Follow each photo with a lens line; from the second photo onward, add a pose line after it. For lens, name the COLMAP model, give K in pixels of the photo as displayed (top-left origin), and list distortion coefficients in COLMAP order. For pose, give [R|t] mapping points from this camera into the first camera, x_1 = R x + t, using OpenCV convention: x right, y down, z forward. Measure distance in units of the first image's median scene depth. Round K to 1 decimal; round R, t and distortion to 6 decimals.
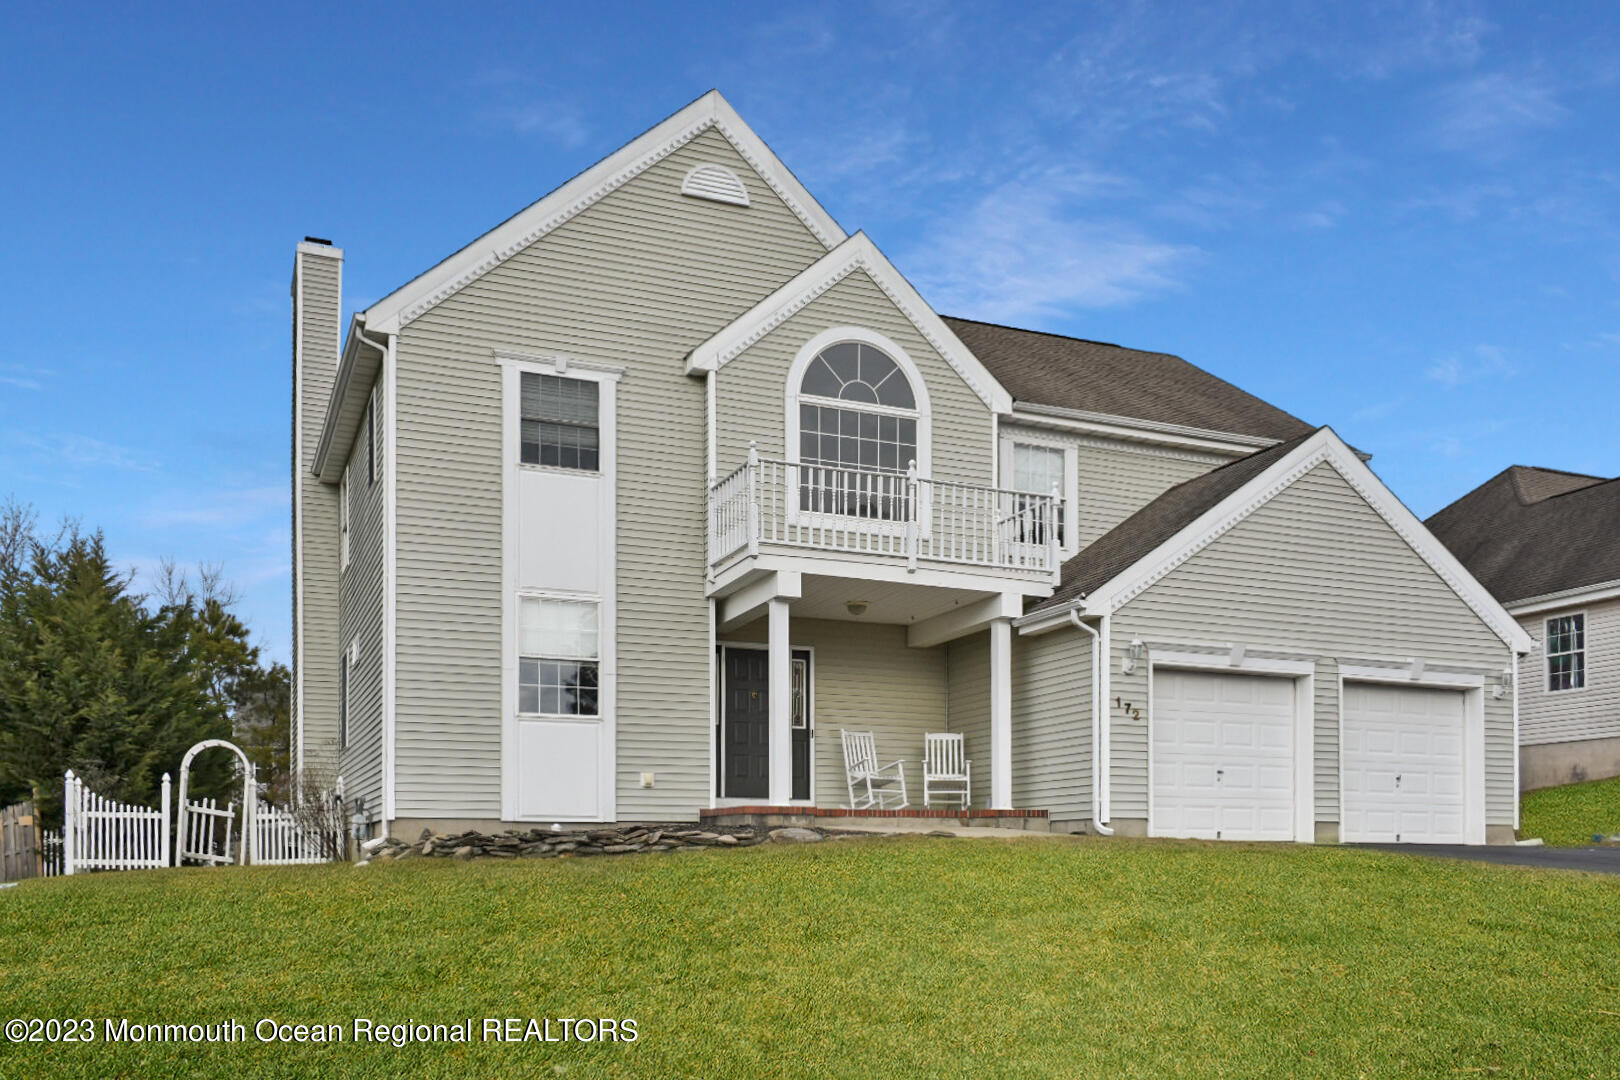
lens RADIAL K [[1366.2, 0, 815.6], [0, 1366.2, 628.4], [0, 0, 1]] dist [-0.004427, -0.002964]
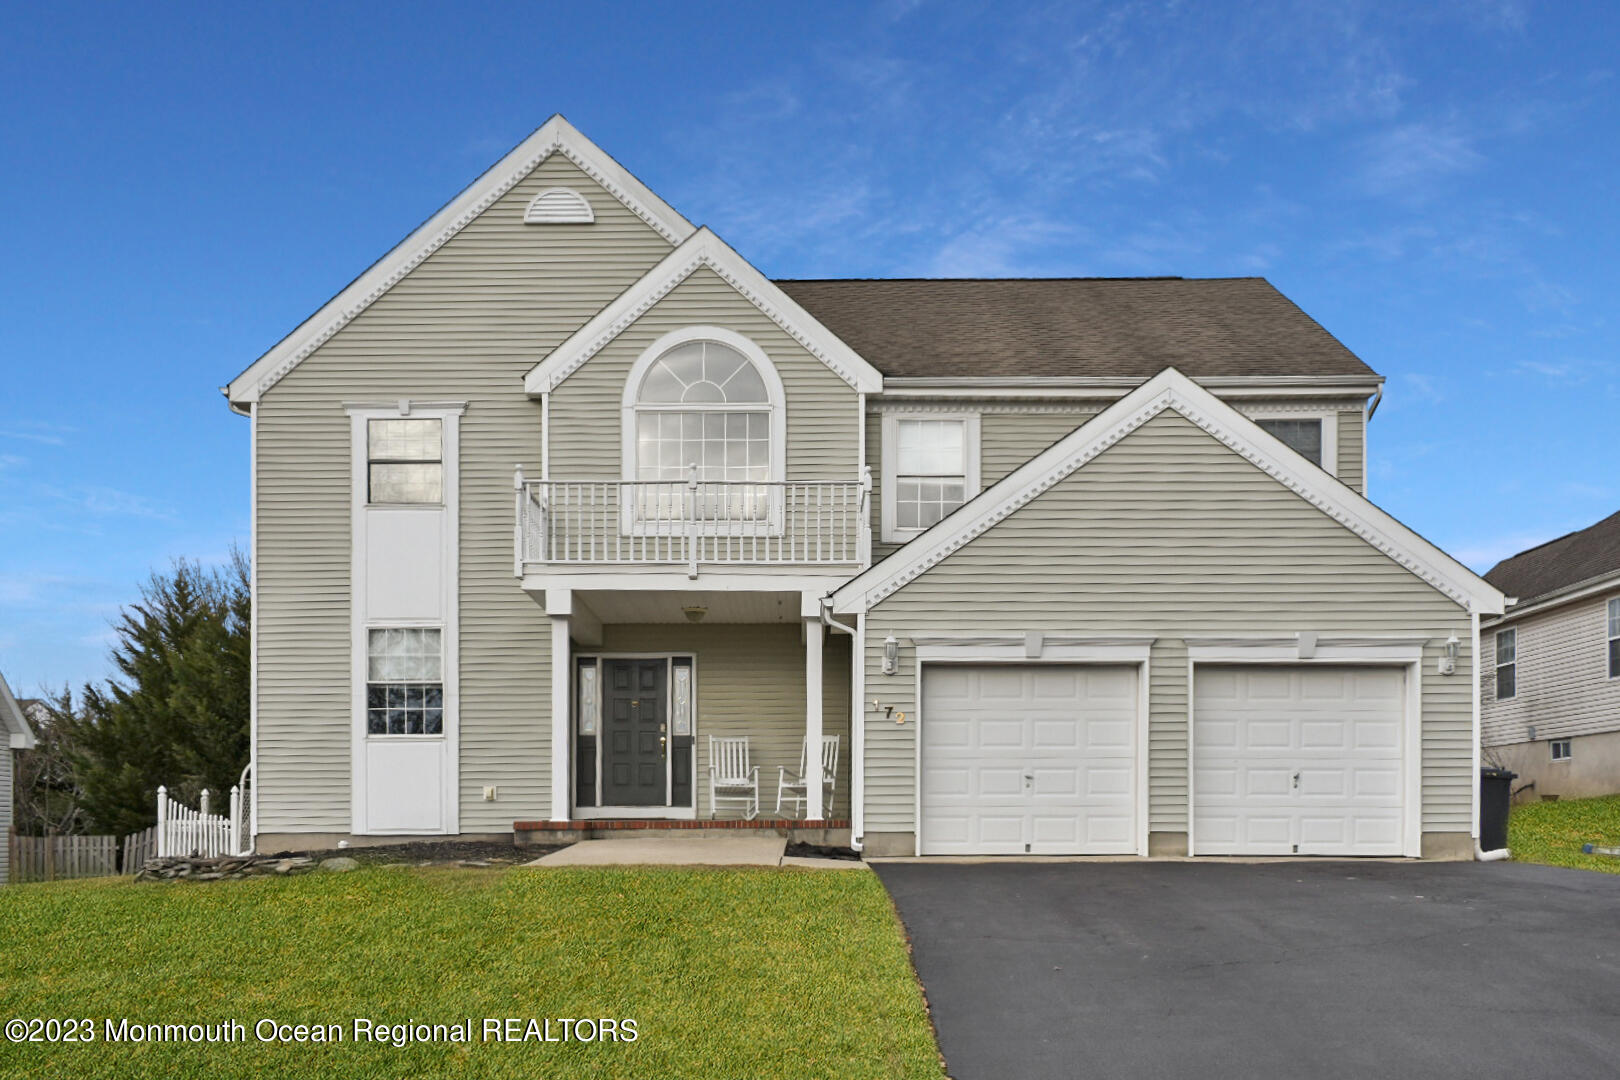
lens RADIAL K [[1369.4, 0, 806.9], [0, 1369.4, 618.9], [0, 0, 1]] dist [-0.005667, 0.001579]
pose [[0.920677, -0.060539, -0.385602, 0.495746], [0.068212, 0.997651, 0.006234, -0.012430], [0.384319, -0.032042, 0.922644, 0.122353]]
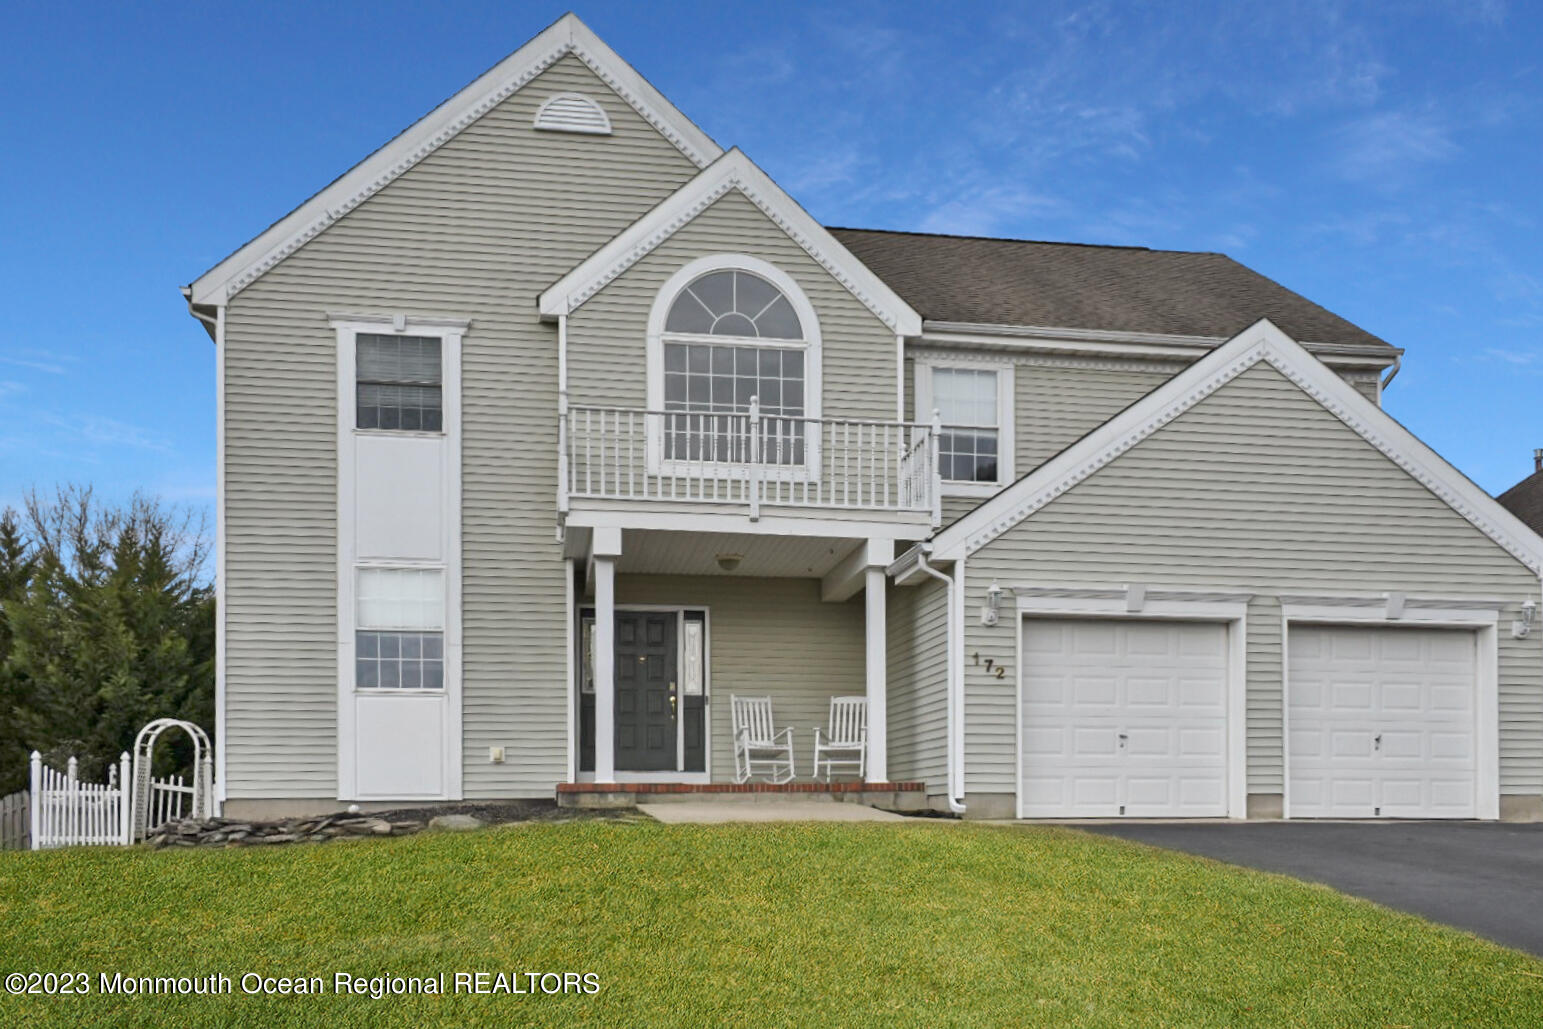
lens RADIAL K [[1372.6, 0, 773.1], [0, 1372.6, 609.2], [0, 0, 1]] dist [0.003592, -0.002369]
pose [[0.973204, -0.037746, -0.226825, 0.271652], [0.042162, 0.999003, 0.014653, 0.004104], [0.226046, -0.023824, 0.973825, 0.115875]]
